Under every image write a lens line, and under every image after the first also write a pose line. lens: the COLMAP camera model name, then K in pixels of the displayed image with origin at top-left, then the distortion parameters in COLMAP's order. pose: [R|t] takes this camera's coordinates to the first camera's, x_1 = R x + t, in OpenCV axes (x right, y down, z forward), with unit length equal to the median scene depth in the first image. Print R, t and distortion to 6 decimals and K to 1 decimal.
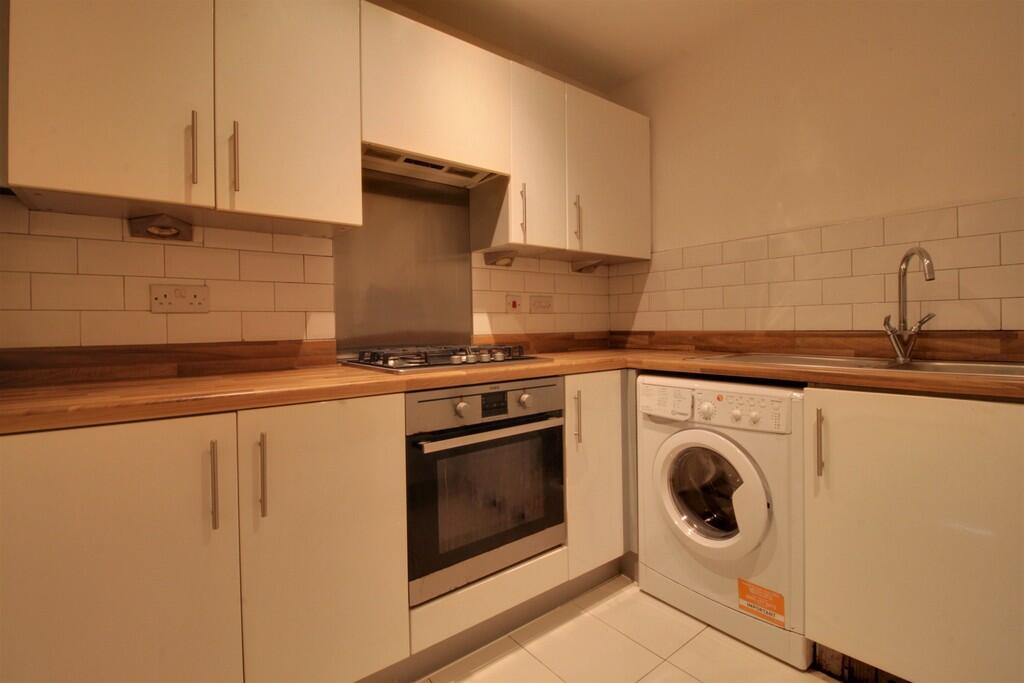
lens RADIAL K [[464.9, 0, 513.8], [0, 464.9, 333.0], [0, 0, 1]] dist [-0.004592, -0.003205]
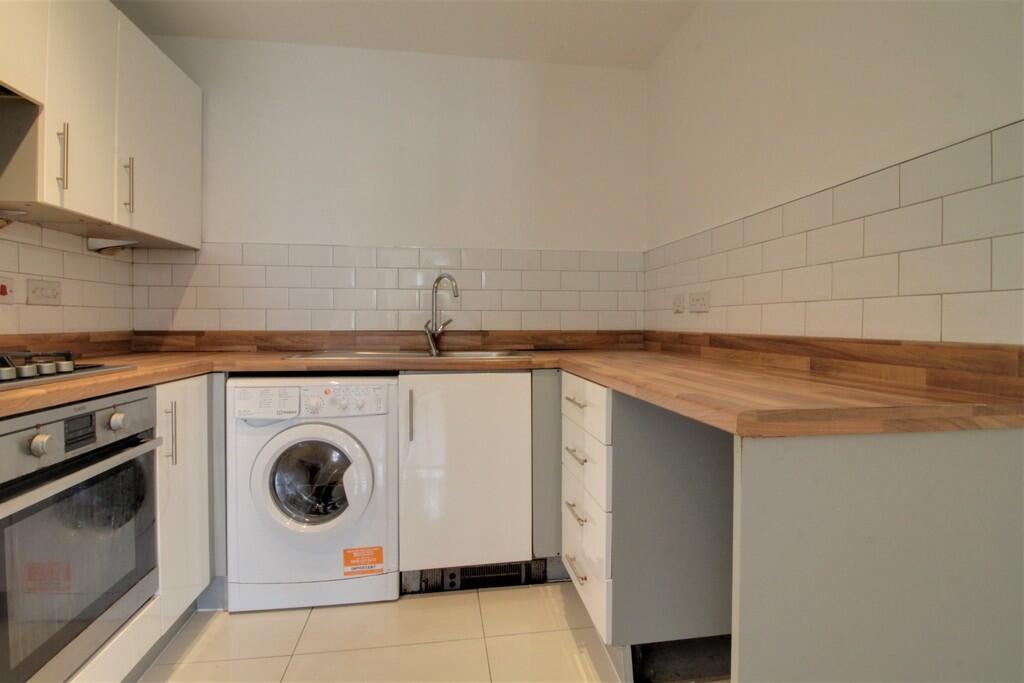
lens RADIAL K [[464.9, 0, 521.3], [0, 464.9, 335.1], [0, 0, 1]] dist [-0.004592, -0.003205]
pose [[0.525909, -0.005977, 0.850520, -0.223238], [0.003214, 0.999982, 0.005040, 0.002083], [-0.850535, 0.000083, 0.525919, 0.034690]]
